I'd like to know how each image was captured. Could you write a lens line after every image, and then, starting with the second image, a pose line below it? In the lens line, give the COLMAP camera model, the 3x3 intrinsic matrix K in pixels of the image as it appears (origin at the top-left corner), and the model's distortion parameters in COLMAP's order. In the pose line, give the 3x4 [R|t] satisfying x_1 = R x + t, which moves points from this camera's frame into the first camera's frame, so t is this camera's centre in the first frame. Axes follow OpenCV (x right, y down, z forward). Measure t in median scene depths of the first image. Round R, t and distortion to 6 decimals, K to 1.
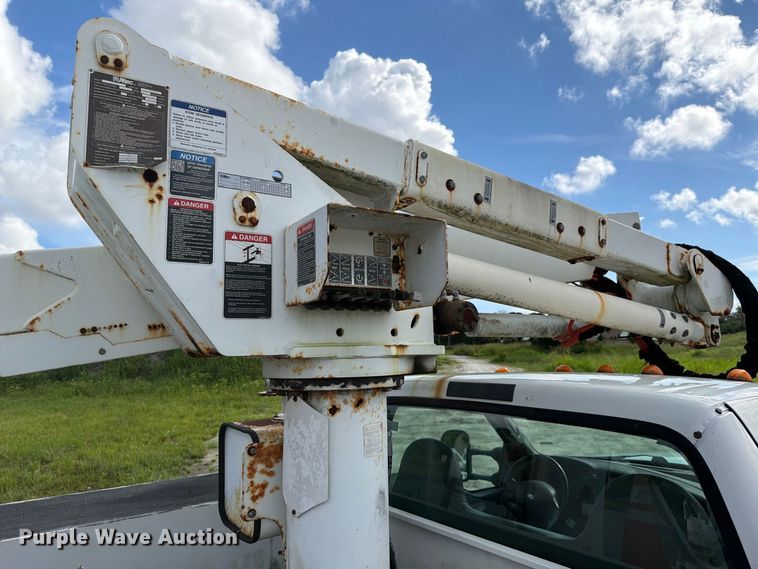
lens RADIAL K [[540.7, 0, 386.8], [0, 540.7, 266.0], [0, 0, 1]] dist [0.040420, 0.002093]
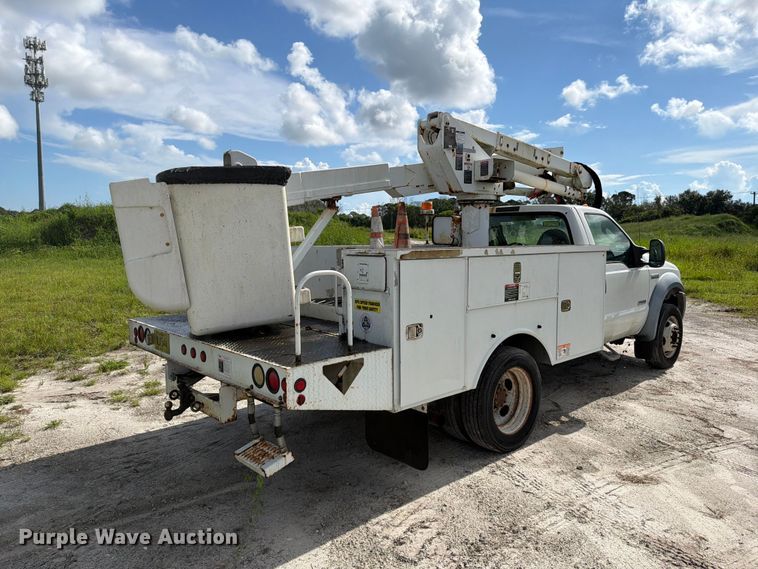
lens RADIAL K [[537.2, 0, 381.1], [0, 537.2, 274.7], [0, 0, 1]] dist [0.042811, -0.046857]
pose [[0.994580, 0.011879, 0.103289, -0.659511], [-0.035622, 0.972256, 0.231193, -0.078375], [-0.097677, -0.233619, 0.967410, -1.550249]]
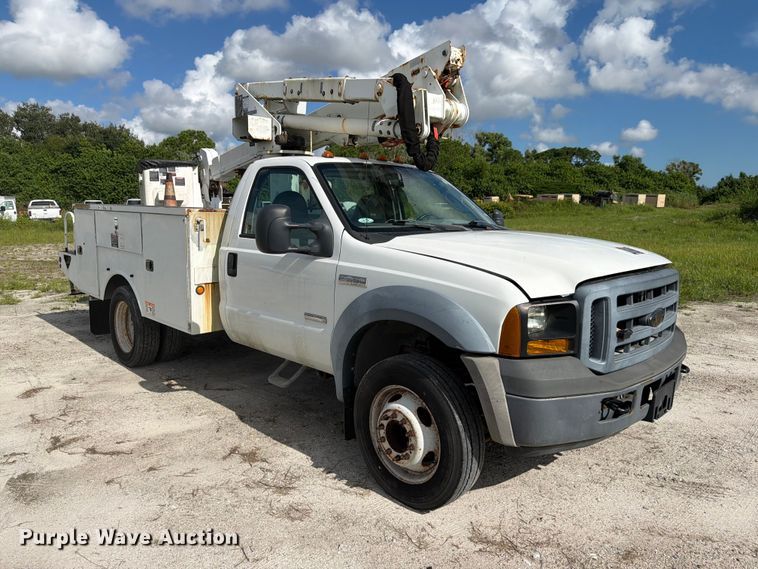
lens RADIAL K [[530.9, 0, 380.9], [0, 530.9, 280.3], [0, 0, 1]] dist [0.075292, -0.110170]
pose [[0.141022, 0.161188, -0.976796, 2.017104], [0.142131, 0.973139, 0.181104, 0.242316], [0.979751, -0.164373, 0.114324, 0.637190]]
